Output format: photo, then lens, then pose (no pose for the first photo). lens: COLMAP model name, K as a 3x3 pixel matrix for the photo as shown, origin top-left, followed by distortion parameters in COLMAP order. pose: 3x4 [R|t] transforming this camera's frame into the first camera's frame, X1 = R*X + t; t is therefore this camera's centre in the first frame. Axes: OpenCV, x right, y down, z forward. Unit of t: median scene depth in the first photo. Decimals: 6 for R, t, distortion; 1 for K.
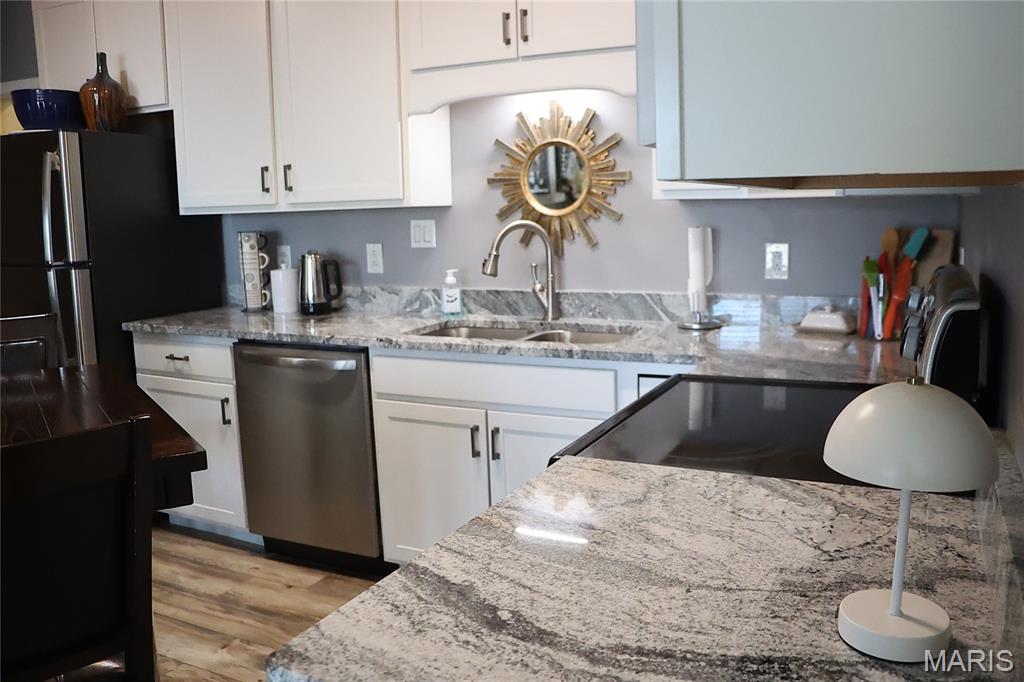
lens RADIAL K [[837.3, 0, 511.7], [0, 837.3, 330.5], [0, 0, 1]] dist [-0.190391, 0.201820]
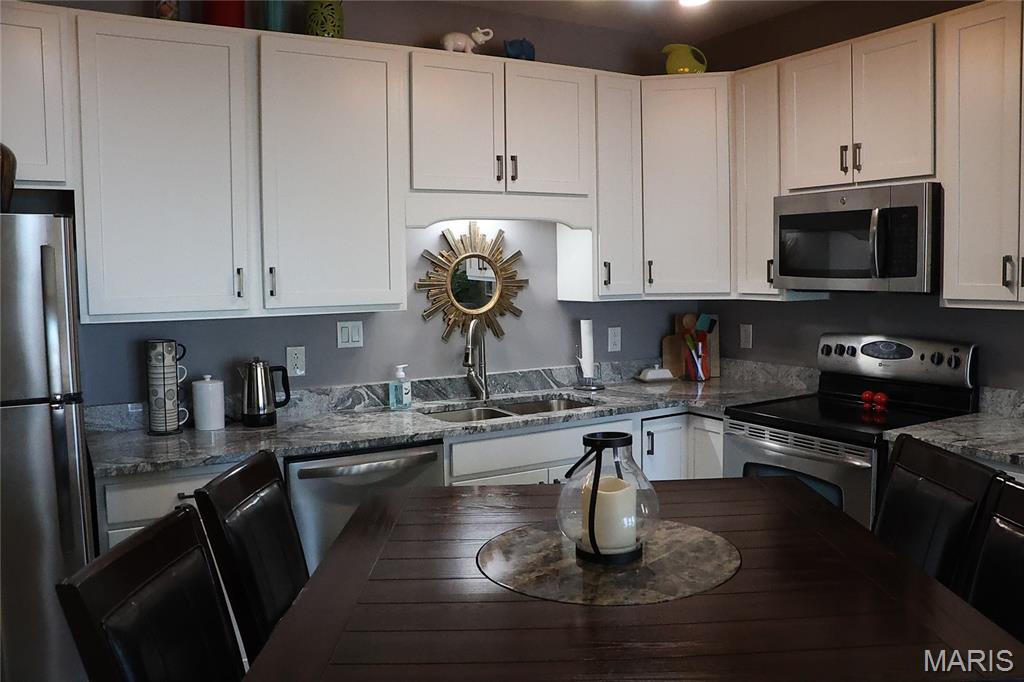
lens RADIAL K [[836.3, 0, 512.0], [0, 836.3, 341.0], [0, 0, 1]] dist [-0.181293, 0.152893]
pose [[0.556258, -0.057122, 0.829044, -0.937835], [0.122185, 0.992414, -0.013604, -0.073955], [-0.821978, 0.108864, 0.559018, 0.262787]]
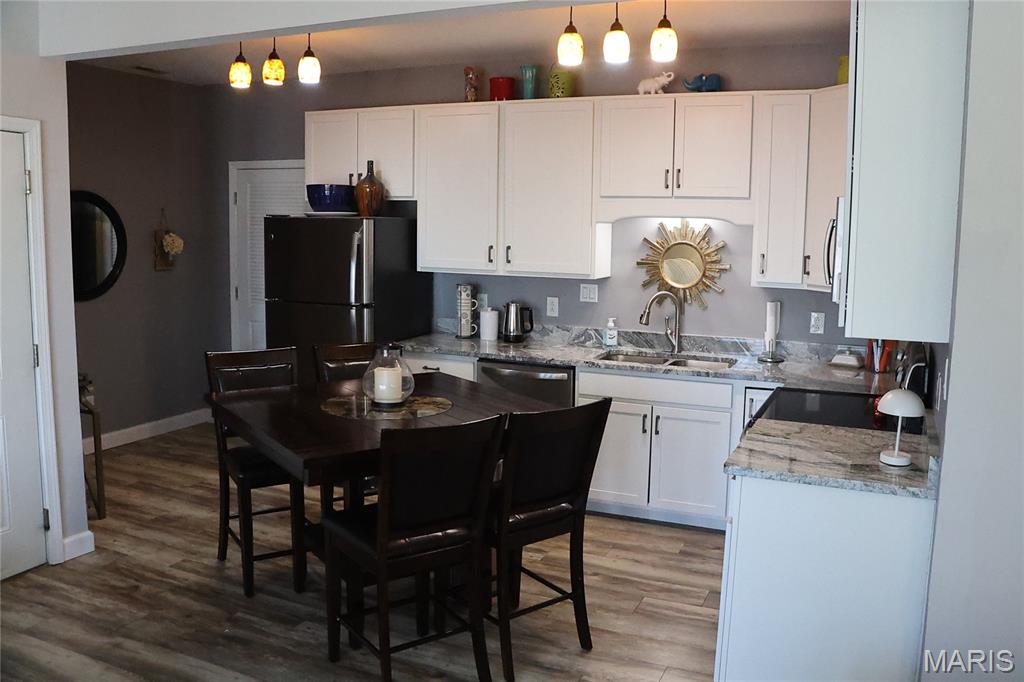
lens RADIAL K [[836.3, 0, 512.0], [0, 836.3, 341.0], [0, 0, 1]] dist [-0.181293, 0.152893]
pose [[0.998985, 0.033786, 0.029782, -0.316525], [-0.033704, 0.999427, -0.003236, -0.018505], [-0.029874, 0.002229, 0.999551, -0.593376]]
